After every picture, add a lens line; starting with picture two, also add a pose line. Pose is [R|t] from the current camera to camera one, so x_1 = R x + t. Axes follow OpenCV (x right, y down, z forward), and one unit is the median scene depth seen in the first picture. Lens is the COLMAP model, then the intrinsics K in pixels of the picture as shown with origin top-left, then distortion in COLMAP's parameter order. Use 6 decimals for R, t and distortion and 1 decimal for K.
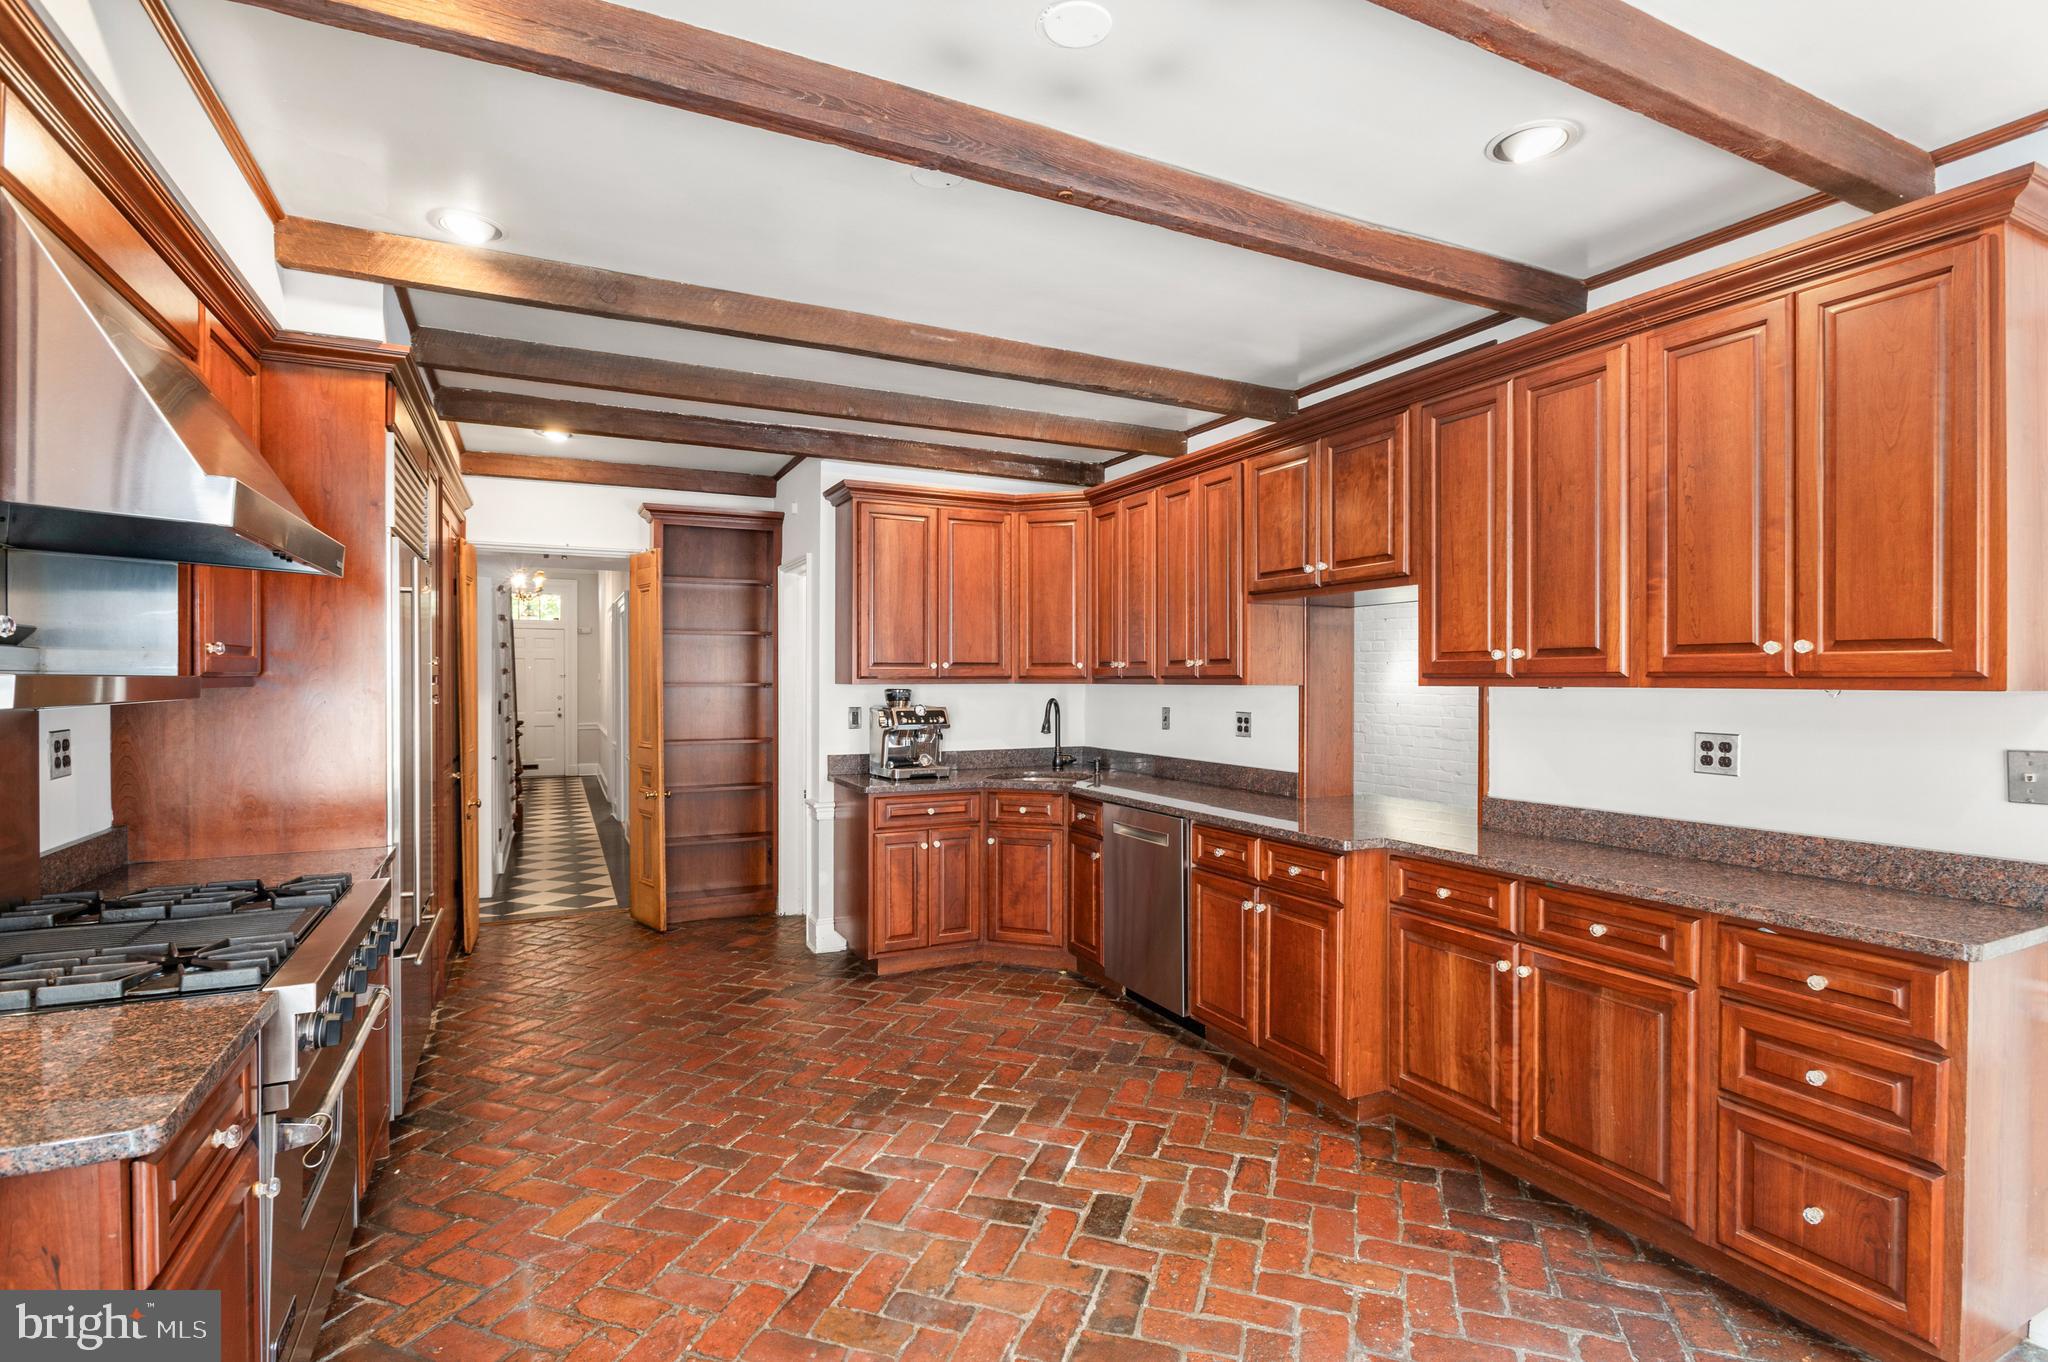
lens RADIAL K [[969.7, 0, 1024.0], [0, 969.7, 681.0], [0, 0, 1]] dist [-0.016319, 0.001814]
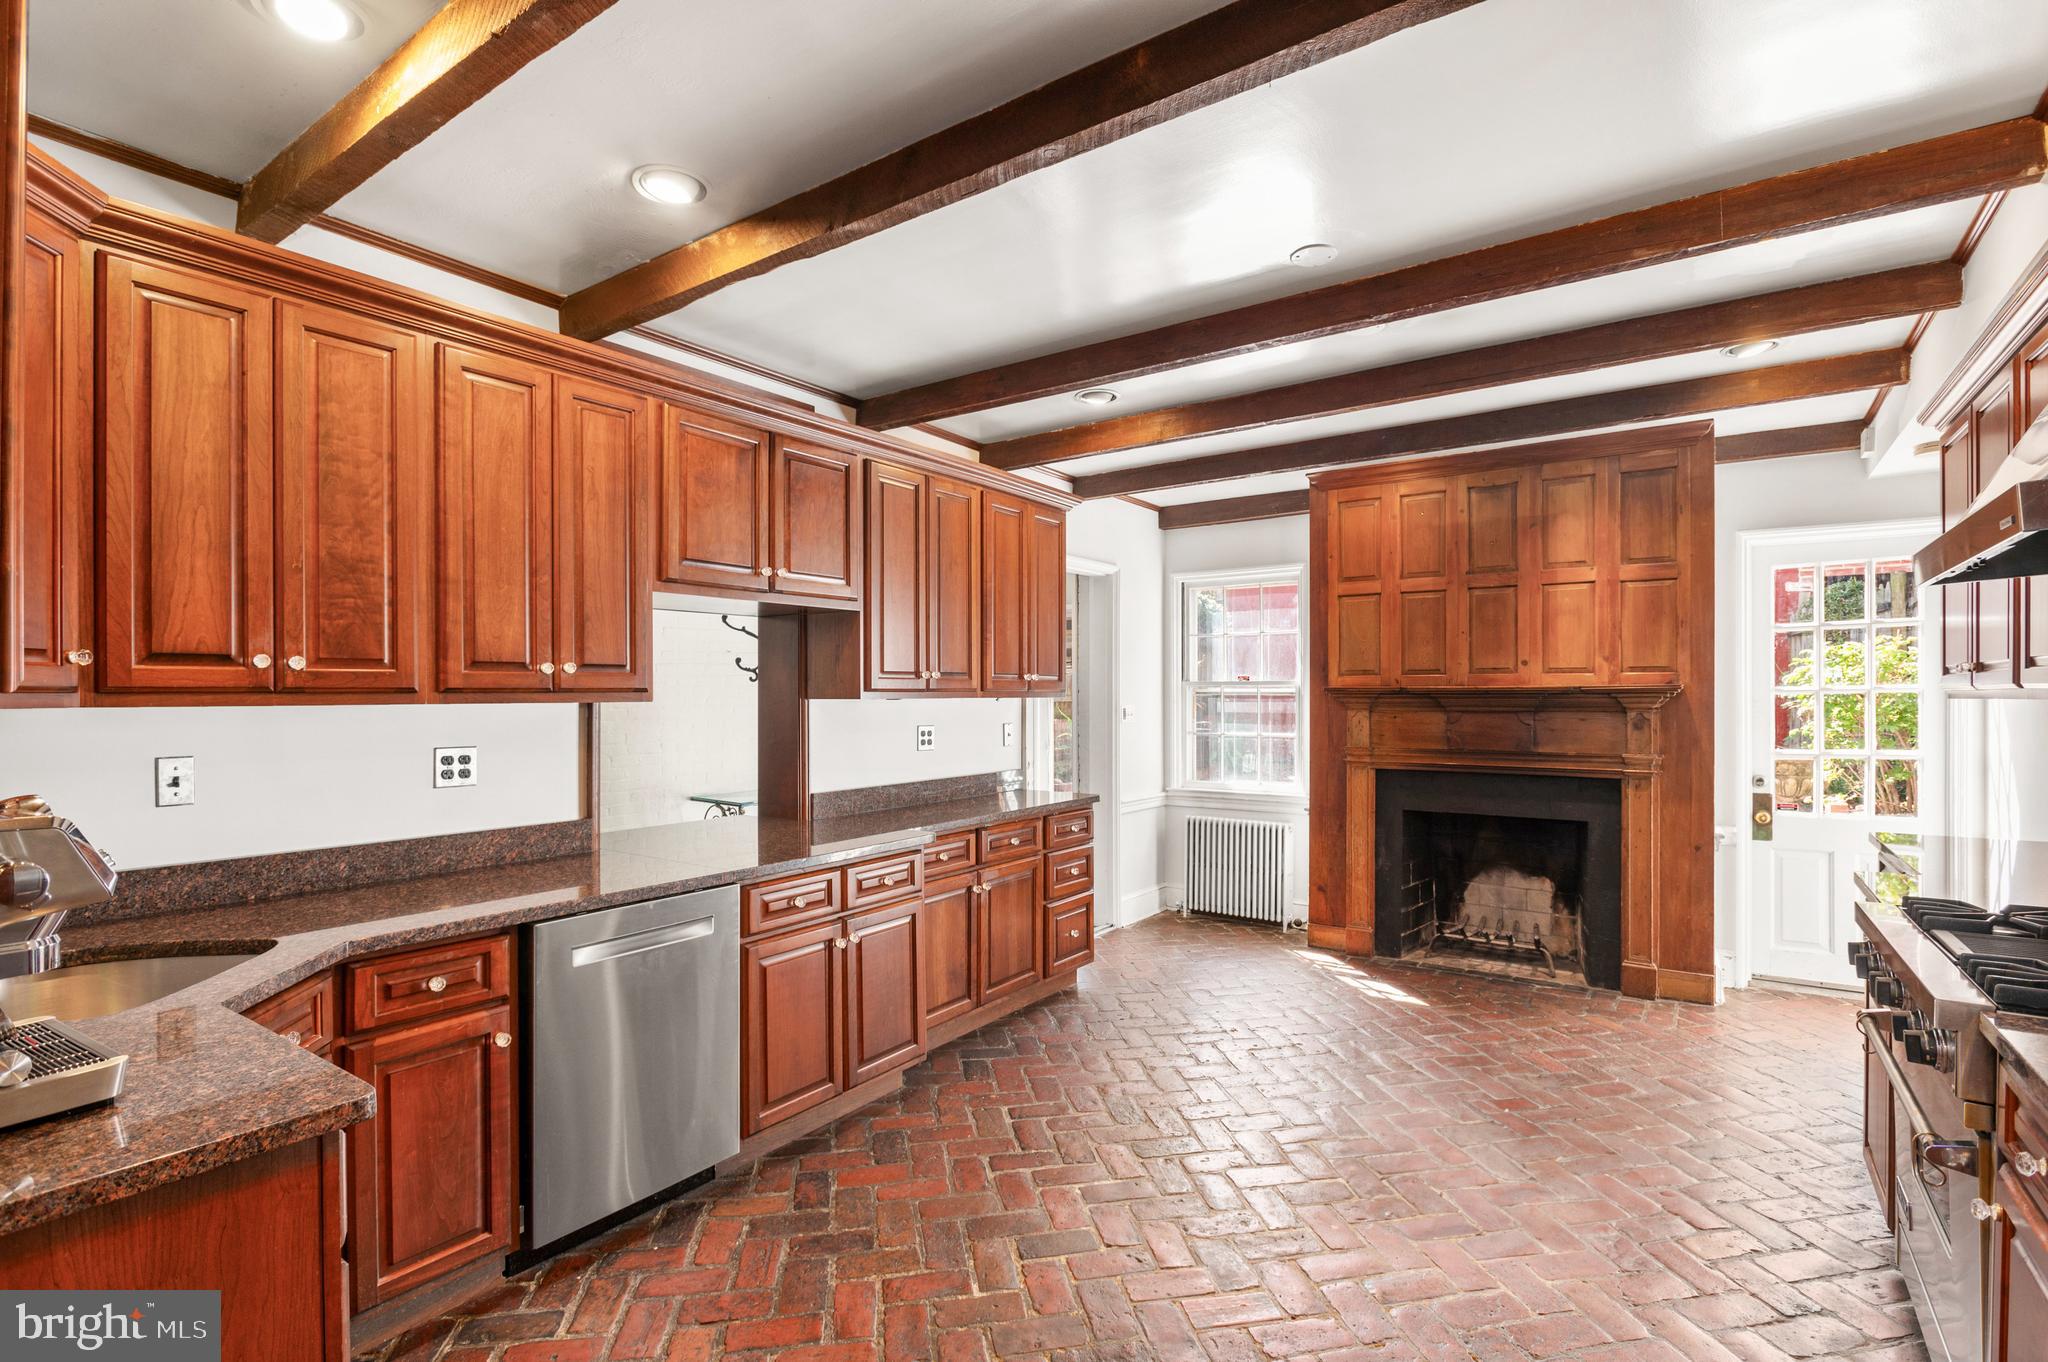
lens RADIAL K [[969.7, 0, 1024.0], [0, 969.7, 681.0], [0, 0, 1]] dist [-0.016319, 0.001814]
pose [[-0.478424, 0.013067, 0.878032, -0.524453], [0.005360, 0.999914, -0.011961, -0.001197], [-0.878113, -0.001017, -0.478453, 1.033973]]
